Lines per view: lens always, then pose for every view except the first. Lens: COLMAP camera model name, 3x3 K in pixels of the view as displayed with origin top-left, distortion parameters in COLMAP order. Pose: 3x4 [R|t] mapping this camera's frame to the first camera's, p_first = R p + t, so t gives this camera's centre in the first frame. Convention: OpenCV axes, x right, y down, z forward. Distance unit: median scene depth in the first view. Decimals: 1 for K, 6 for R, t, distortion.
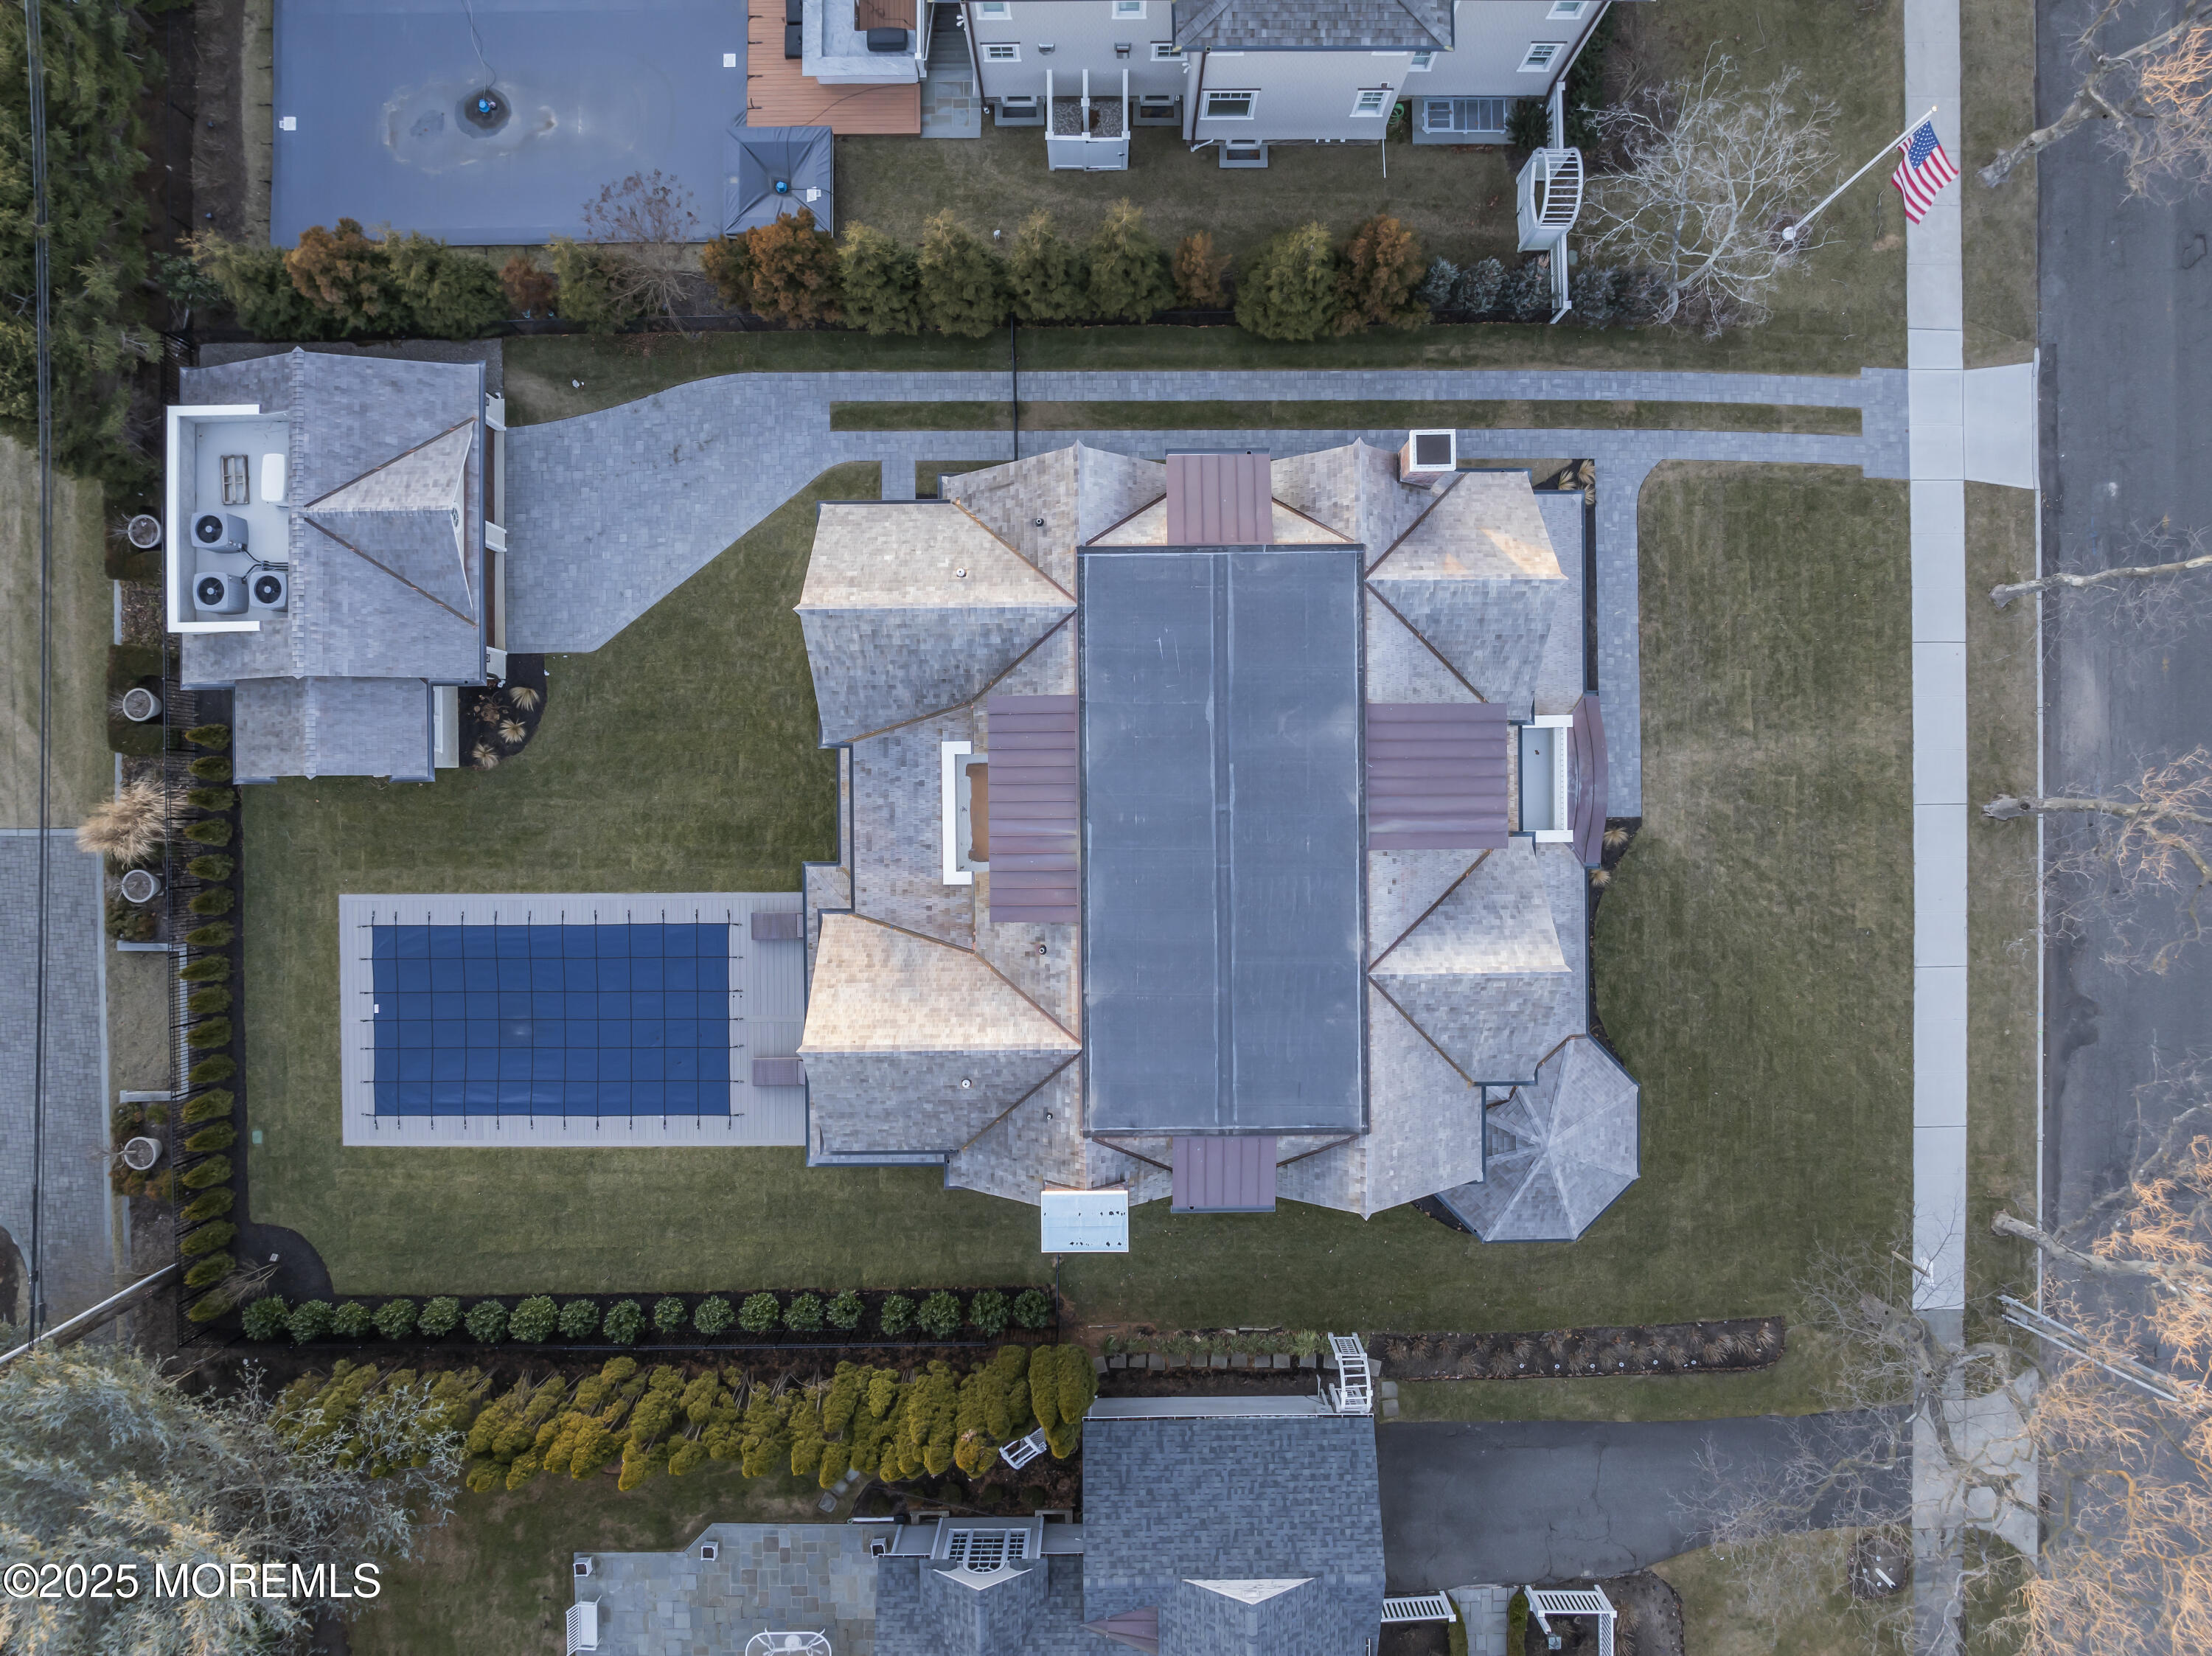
lens RADIAL K [[1553.8, 0, 1109.9], [0, 1553.8, 823.4], [0, 0, 1]] dist [-0.020411, -0.019591]
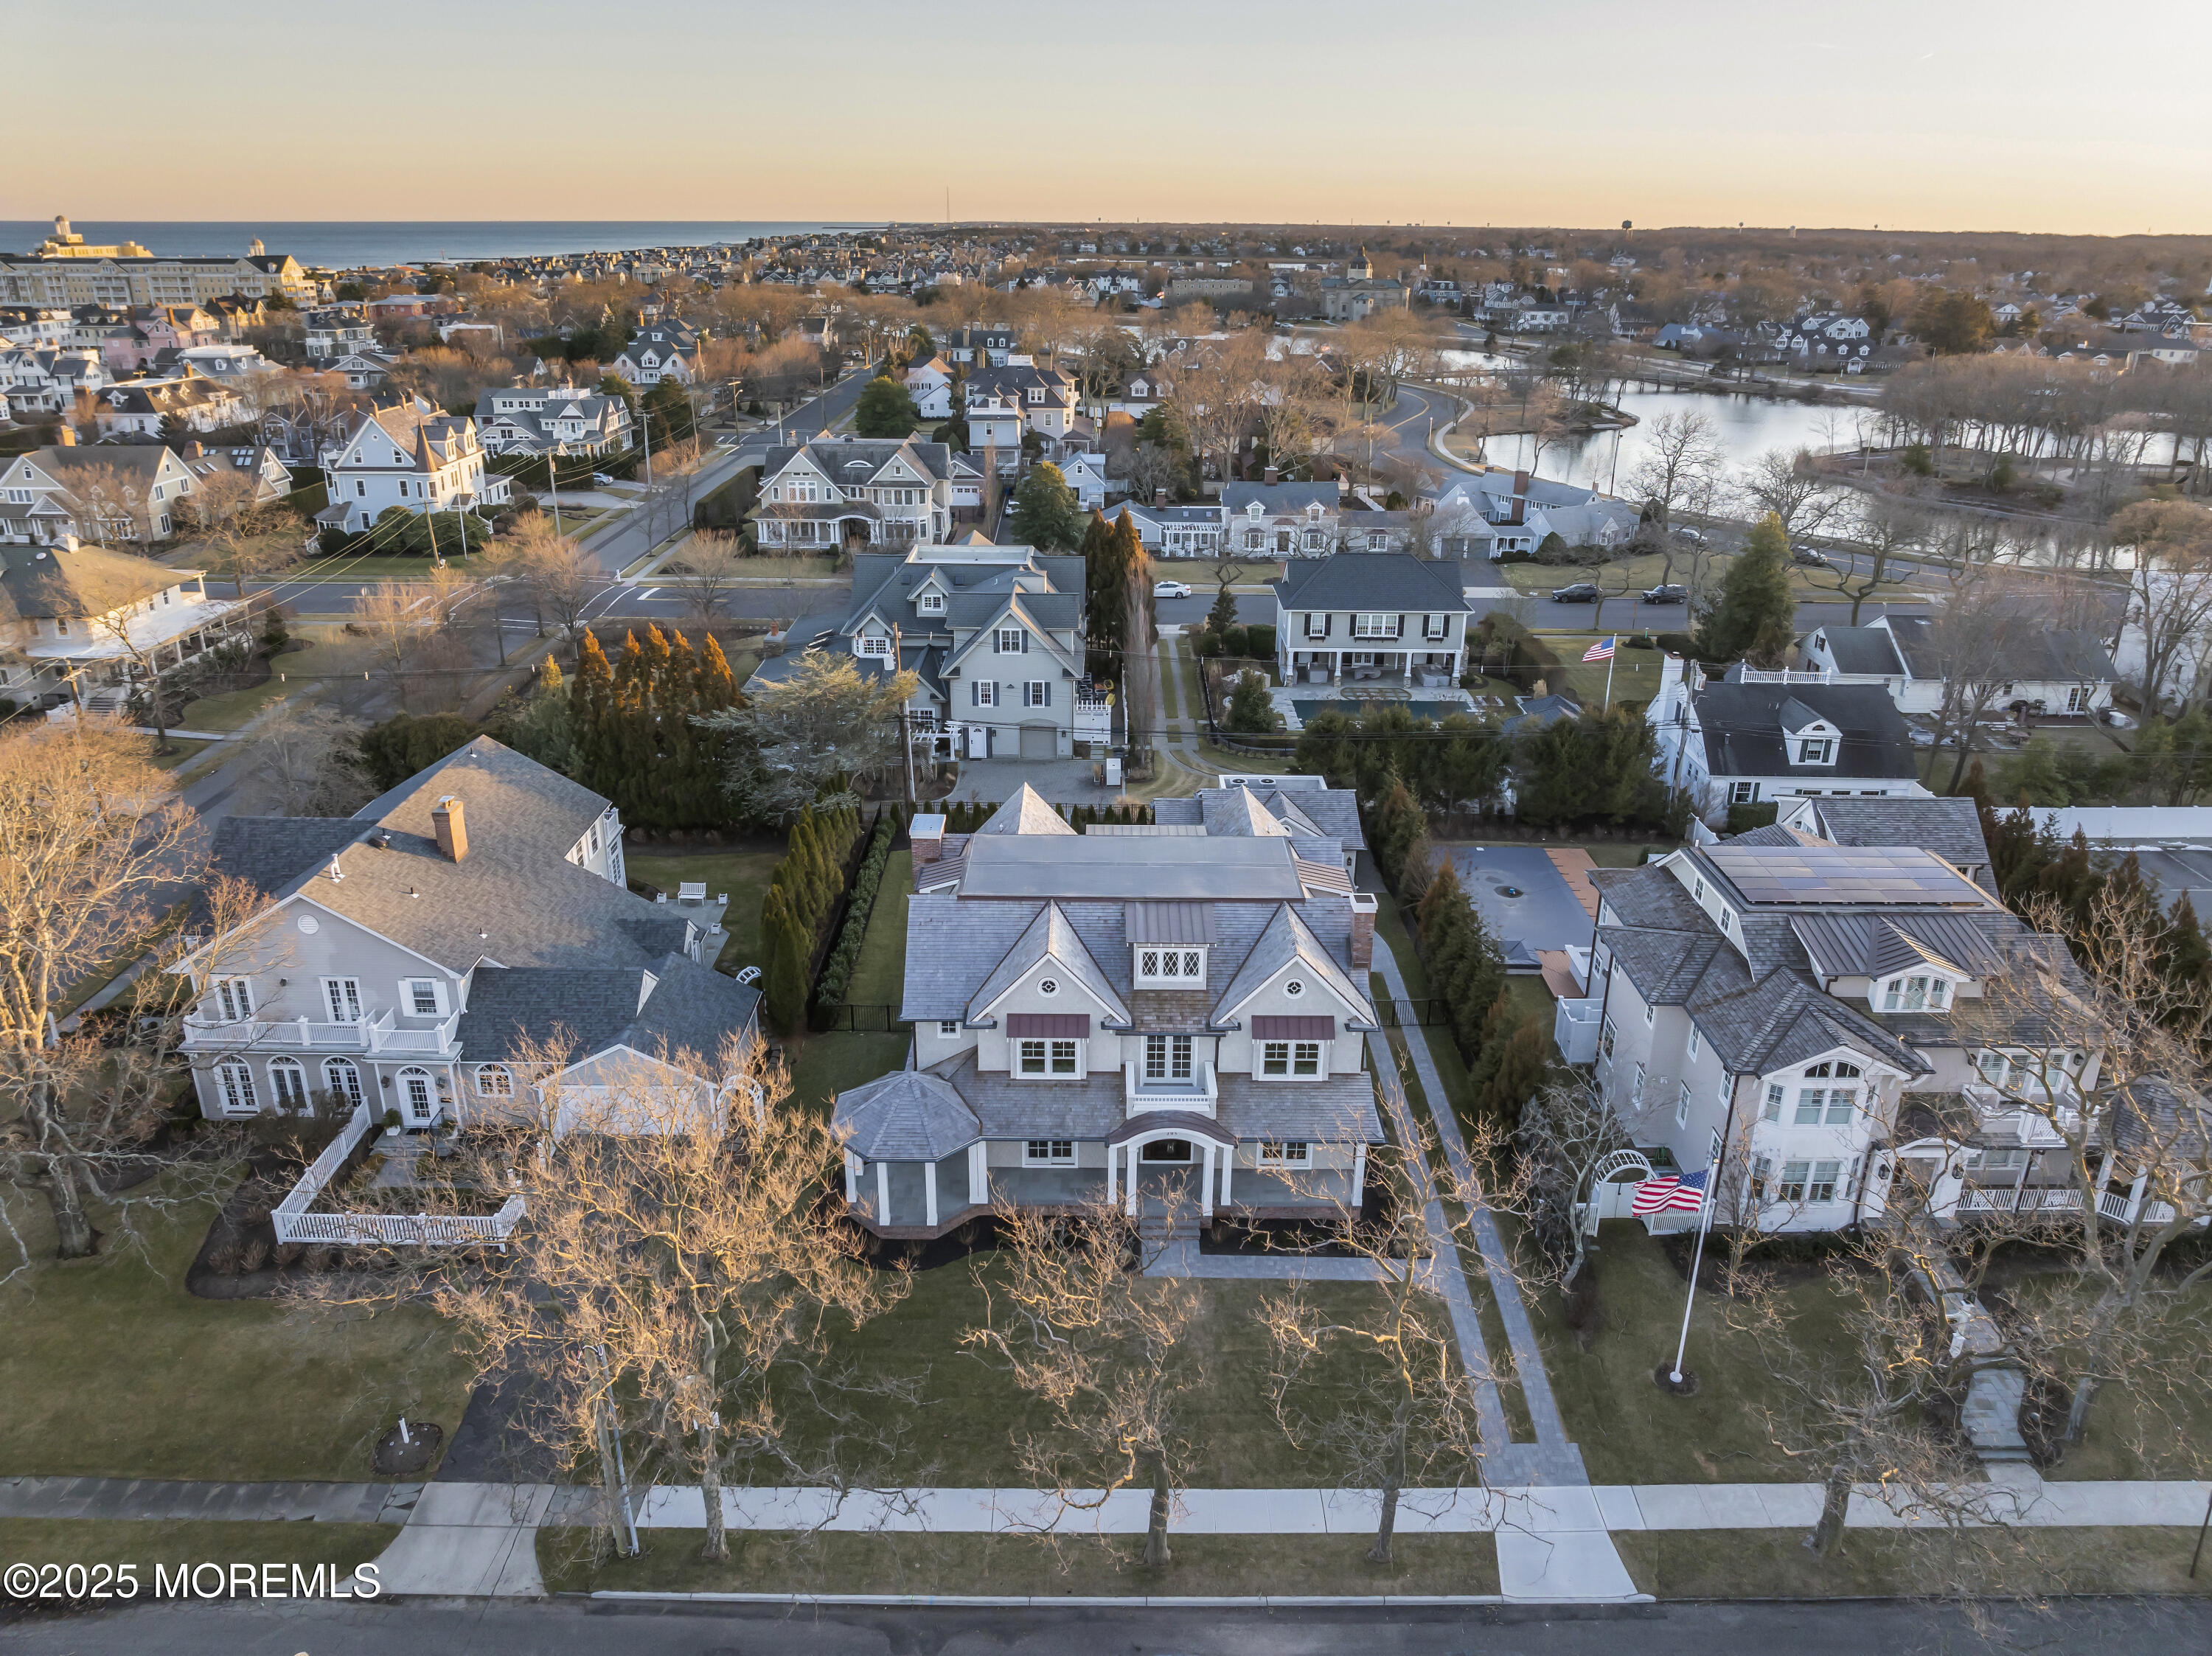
lens RADIAL K [[1553.8, 0, 1115.2], [0, 1553.8, 790.9], [0, 0, 1]] dist [-0.020411, -0.019591]
pose [[-0.004051, 0.338865, -0.940826, 1.318320], [-0.999691, -0.024437, -0.004498, 0.031373], [-0.024515, 0.940518, 0.338859, 0.238587]]
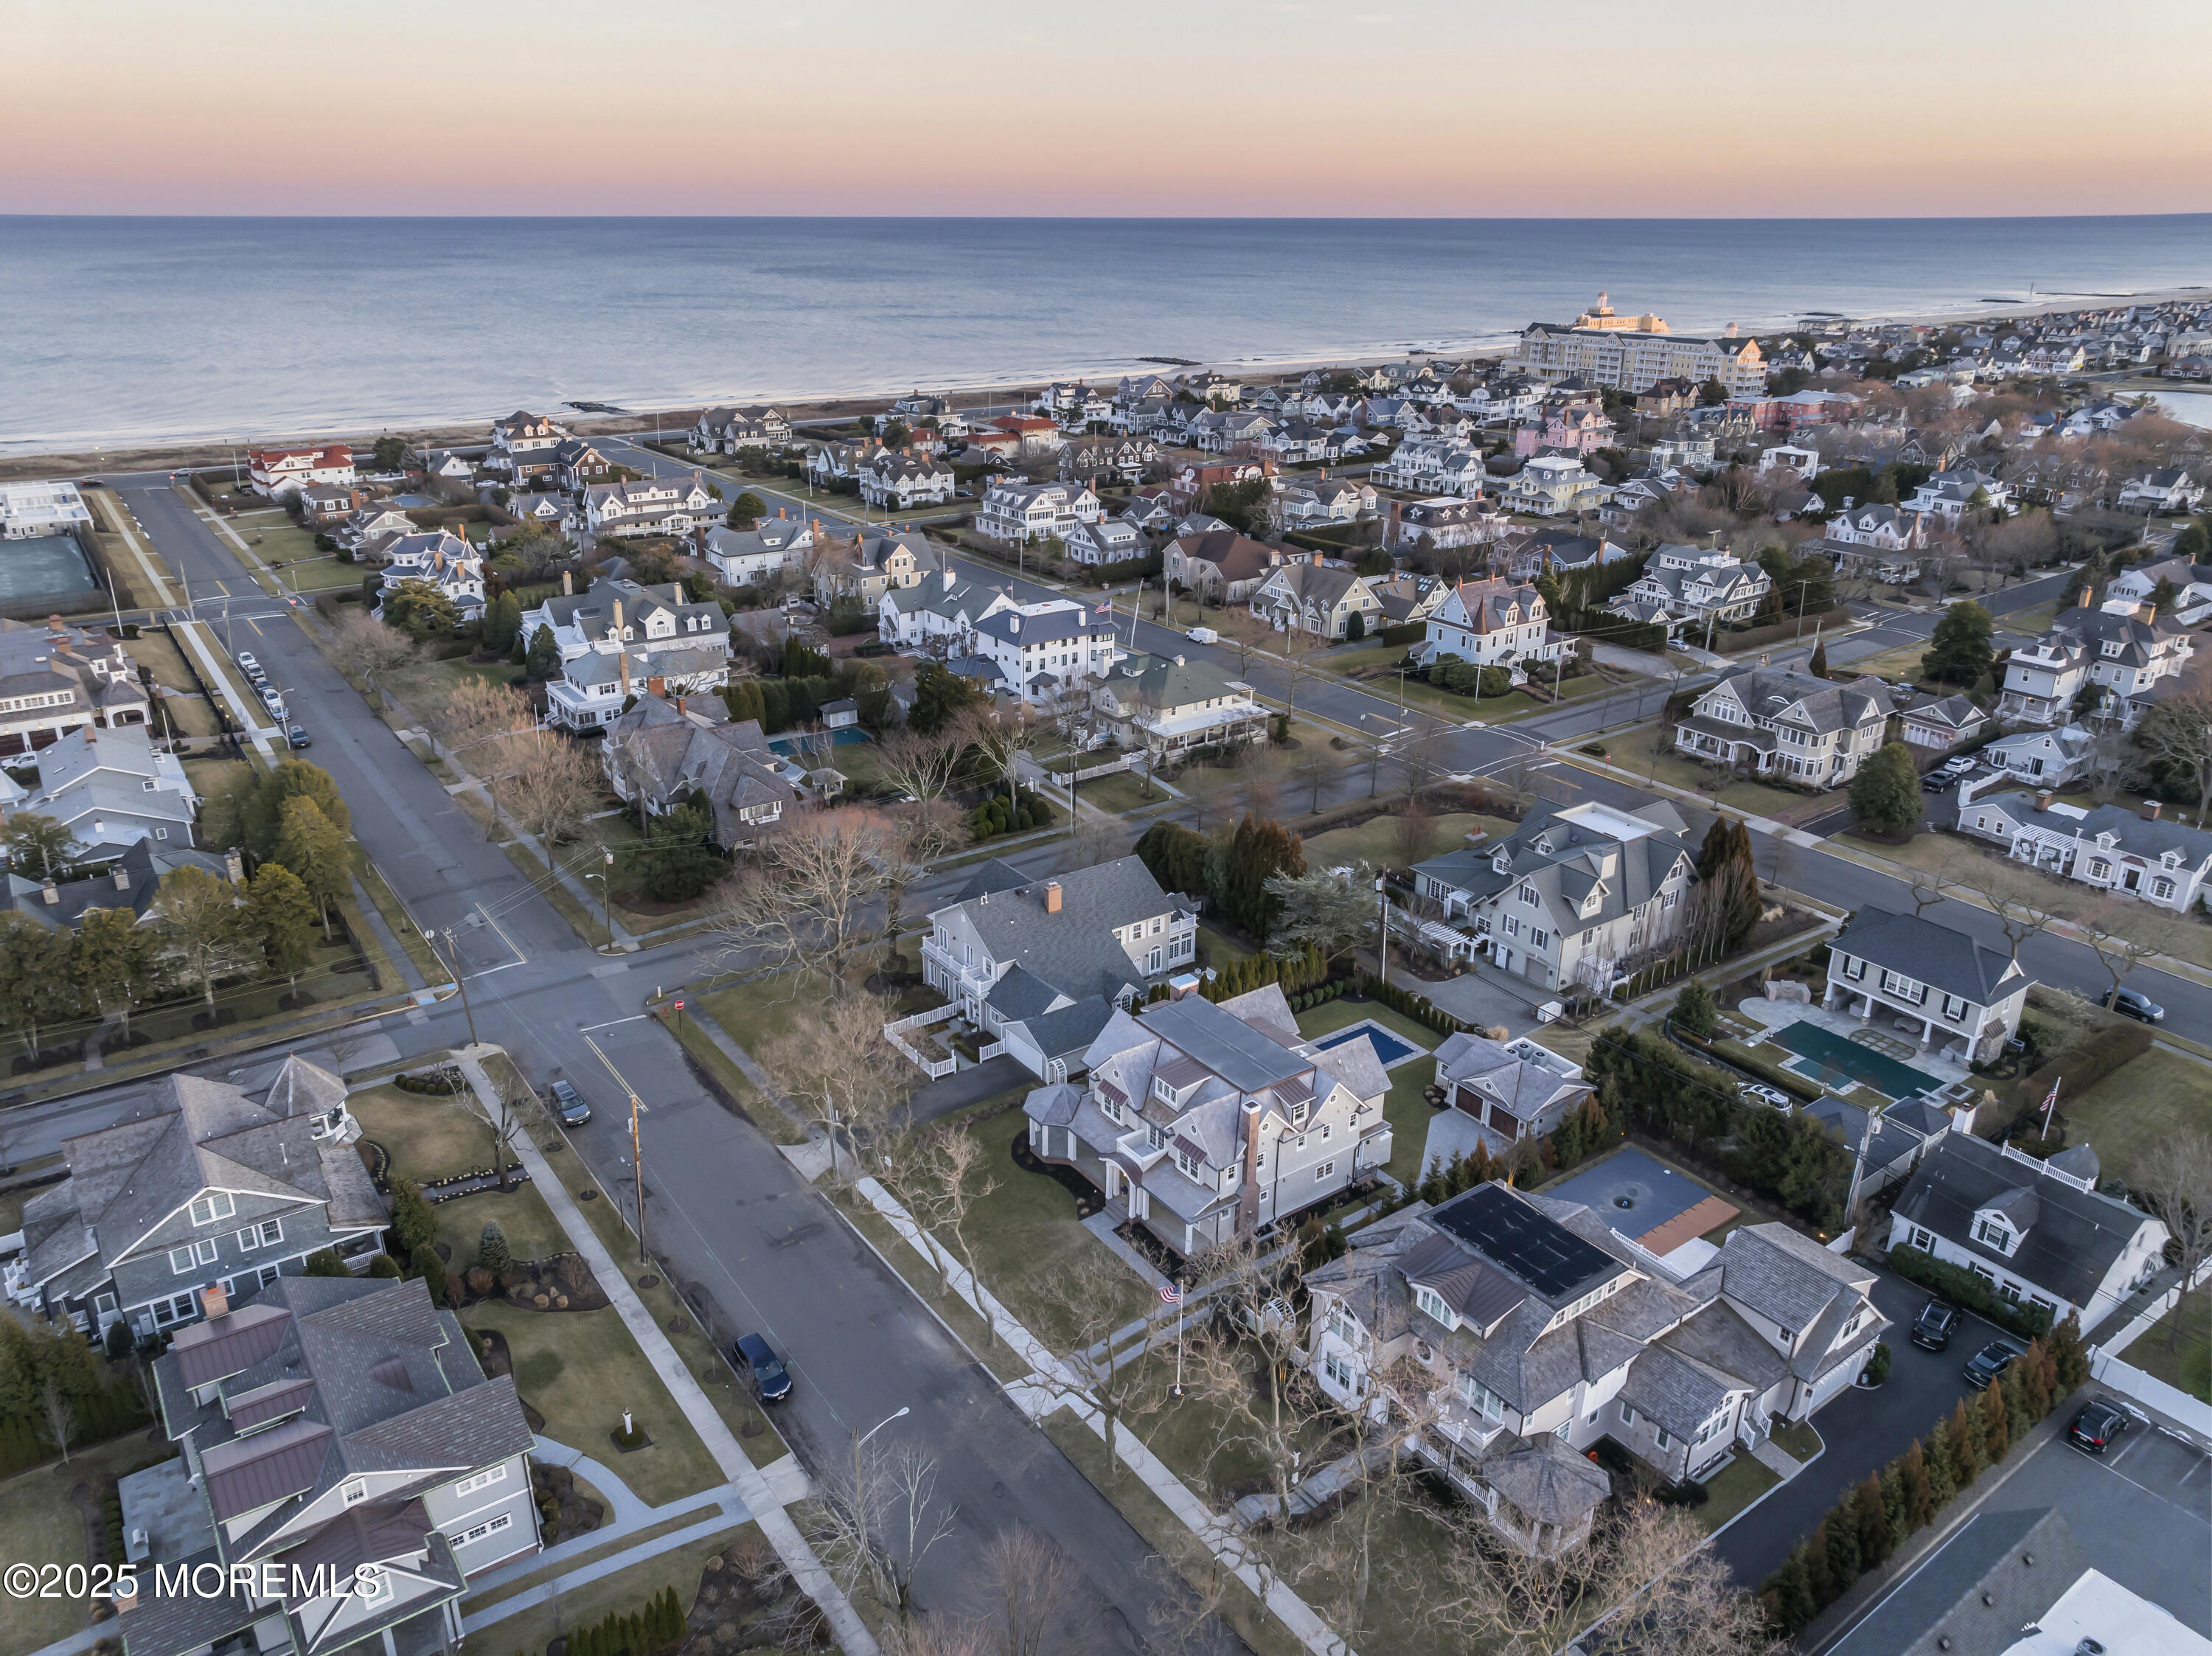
lens RADIAL K [[1553.8, 0, 1115.0], [0, 1553.8, 805.0], [0, 0, 1]] dist [-0.020411, -0.019591]
pose [[-0.812567, 0.194091, -0.549604, 1.482759], [-0.582420, -0.307360, 0.752540, -1.639486], [-0.022865, 0.931589, 0.362793, -0.485533]]
